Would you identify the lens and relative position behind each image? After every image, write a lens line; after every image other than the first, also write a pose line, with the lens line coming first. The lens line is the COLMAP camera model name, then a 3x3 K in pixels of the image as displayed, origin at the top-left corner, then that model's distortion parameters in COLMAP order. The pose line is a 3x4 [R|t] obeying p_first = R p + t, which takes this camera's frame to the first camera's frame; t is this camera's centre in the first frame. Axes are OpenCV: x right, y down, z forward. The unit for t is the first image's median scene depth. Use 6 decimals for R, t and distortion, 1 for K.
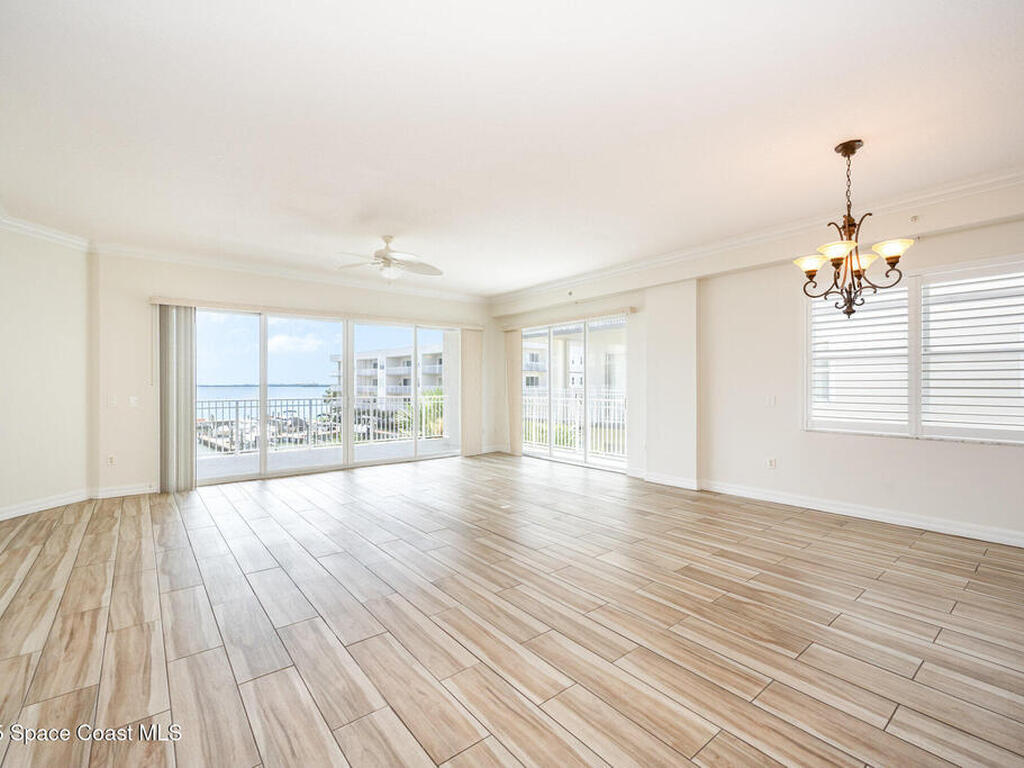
lens RADIAL K [[458.6, 0, 513.7], [0, 458.6, 385.1], [0, 0, 1]] dist [0.001462, -0.000681]
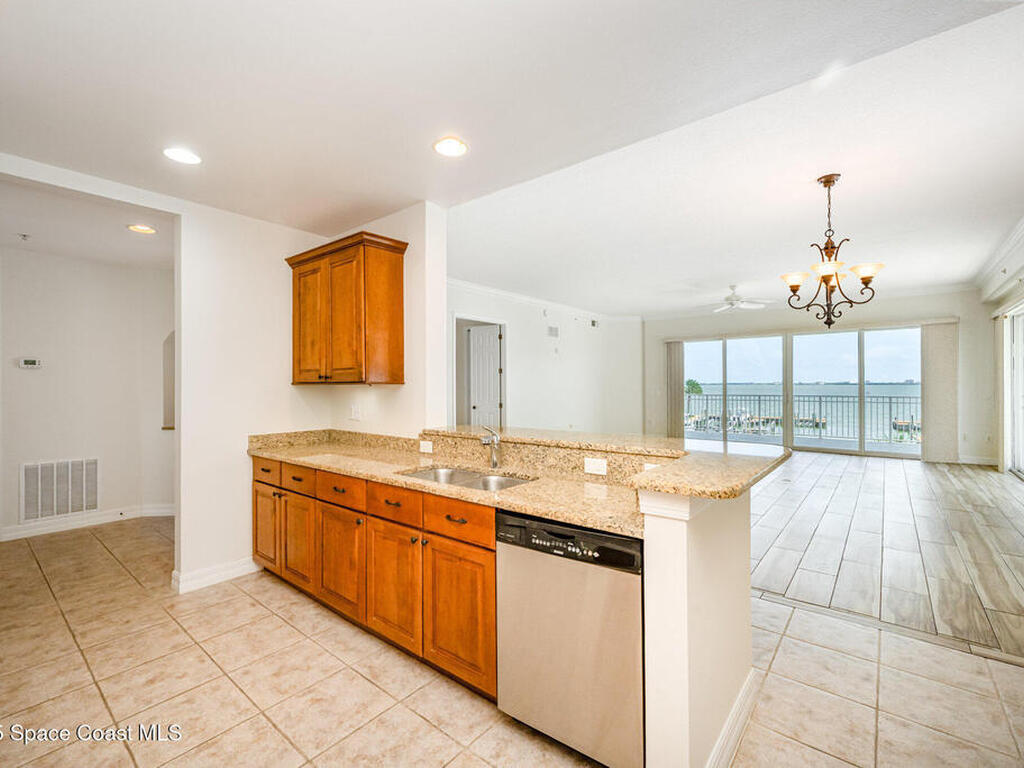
lens RADIAL K [[458.6, 0, 512.3], [0, 458.6, 388.3], [0, 0, 1]] dist [0.001462, -0.000681]
pose [[0.197717, 0.009858, -0.980210, 1.063209], [0.001259, 0.999946, 0.010311, -0.004956], [0.980258, -0.003273, 0.197694, -0.004951]]
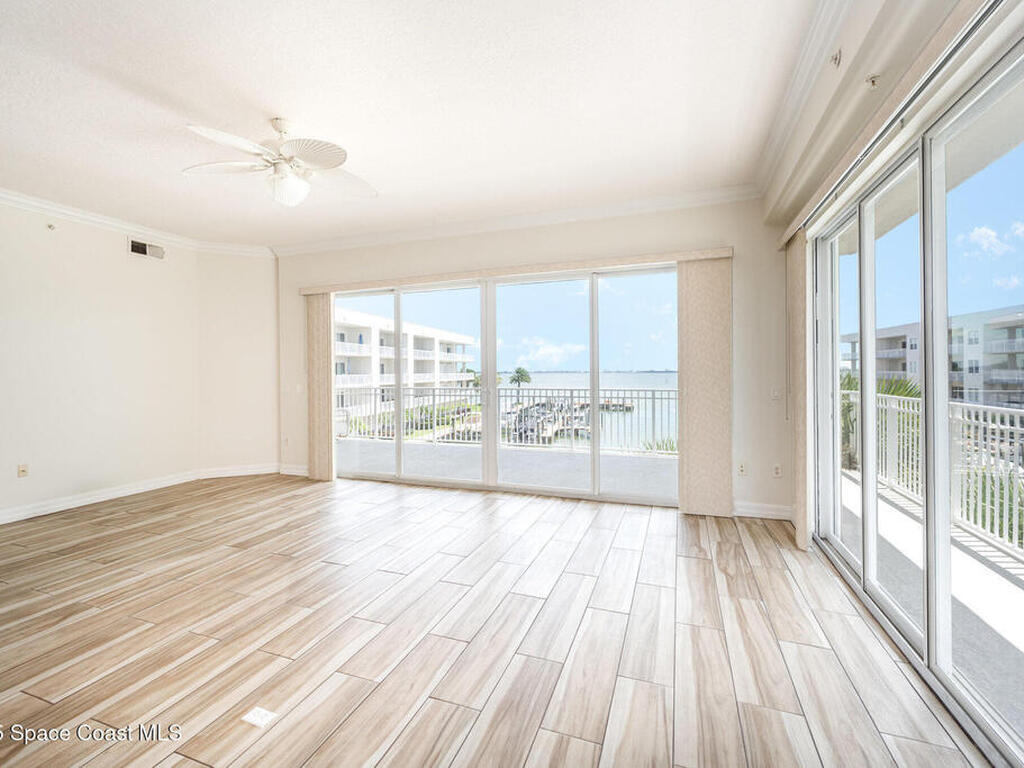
lens RADIAL K [[458.6, 0, 520.6], [0, 458.6, 376.2], [0, 0, 1]] dist [0.001462, -0.000681]
pose [[0.520932, 0.007435, -0.853566, 0.385644], [0.002935, 0.999941, 0.010502, -0.003520], [0.853593, -0.007976, 0.520879, 0.968189]]
